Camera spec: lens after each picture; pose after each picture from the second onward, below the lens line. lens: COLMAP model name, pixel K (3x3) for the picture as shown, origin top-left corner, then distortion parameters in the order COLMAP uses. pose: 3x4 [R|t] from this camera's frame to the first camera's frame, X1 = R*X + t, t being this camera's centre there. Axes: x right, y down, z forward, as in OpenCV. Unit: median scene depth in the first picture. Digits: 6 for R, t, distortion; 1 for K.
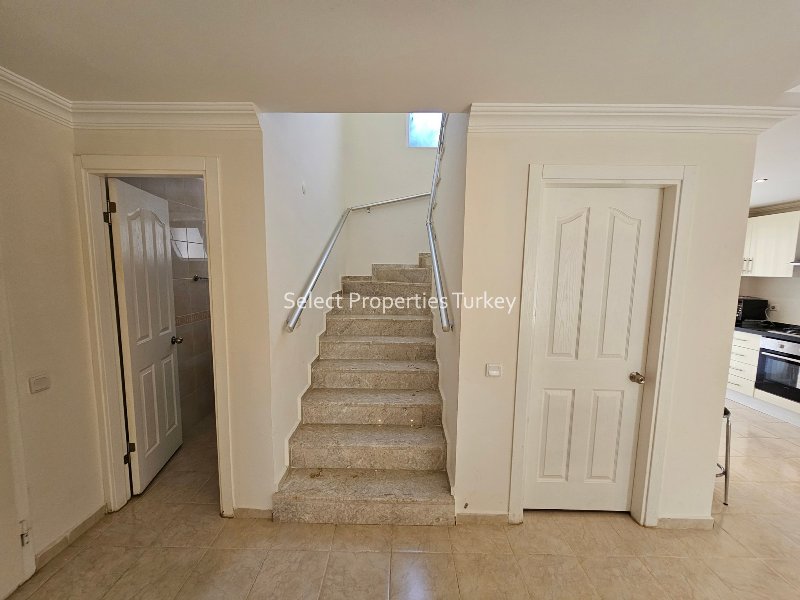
lens RADIAL K [[326.7, 0, 398.6], [0, 326.7, 301.5], [0, 0, 1]] dist [-0.001401, 0.000028]
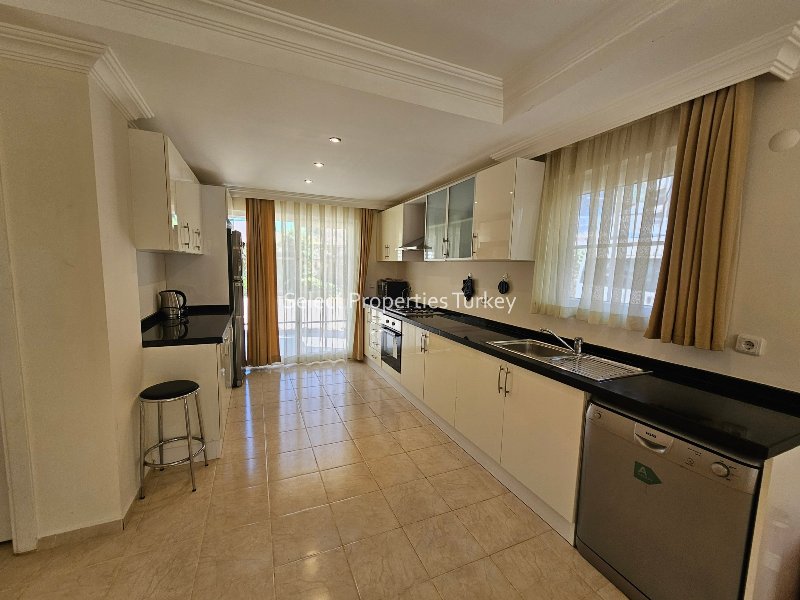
lens RADIAL K [[326.7, 0, 404.5], [0, 326.7, 305.3], [0, 0, 1]] dist [-0.001401, 0.000028]
pose [[0.905890, -0.038967, 0.421716, 1.292733], [0.027921, 0.999087, 0.032339, 0.083828], [-0.422591, -0.017521, 0.906151, -0.107288]]
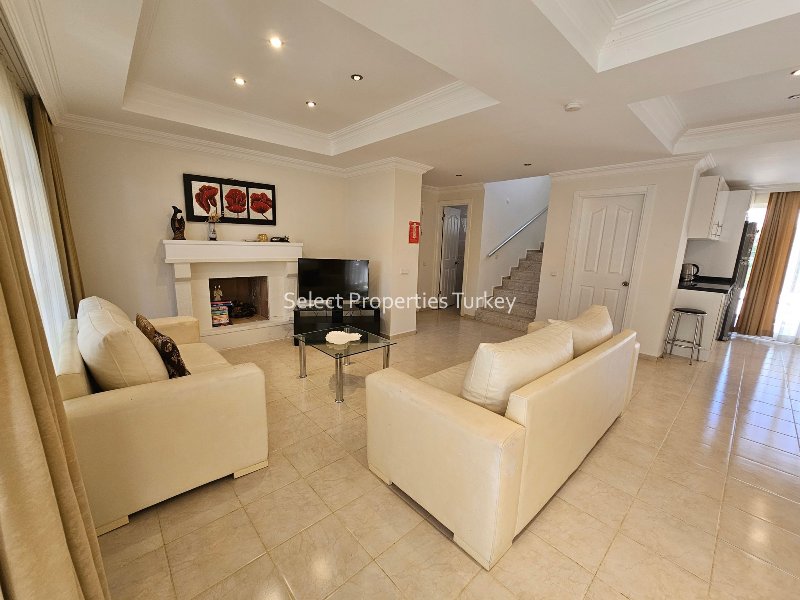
lens RADIAL K [[326.7, 0, 398.4], [0, 326.7, 305.1], [0, 0, 1]] dist [-0.001401, 0.000028]
pose [[0.676536, 0.148090, -0.721365, 1.280608], [-0.094654, 0.988933, 0.114247, 0.266421], [0.730301, -0.009012, 0.683066, -1.545712]]
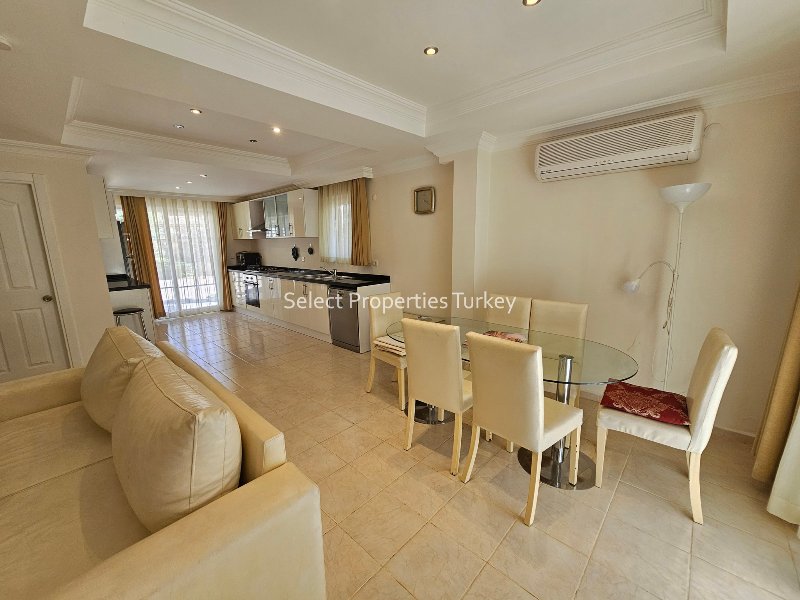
lens RADIAL K [[326.7, 0, 399.7], [0, 326.7, 305.6], [0, 0, 1]] dist [-0.001401, 0.000028]
pose [[0.675720, -0.167152, 0.717957, 0.737310], [0.097806, 0.985671, 0.137428, 0.214142], [-0.730641, -0.022643, 0.682386, -1.459060]]
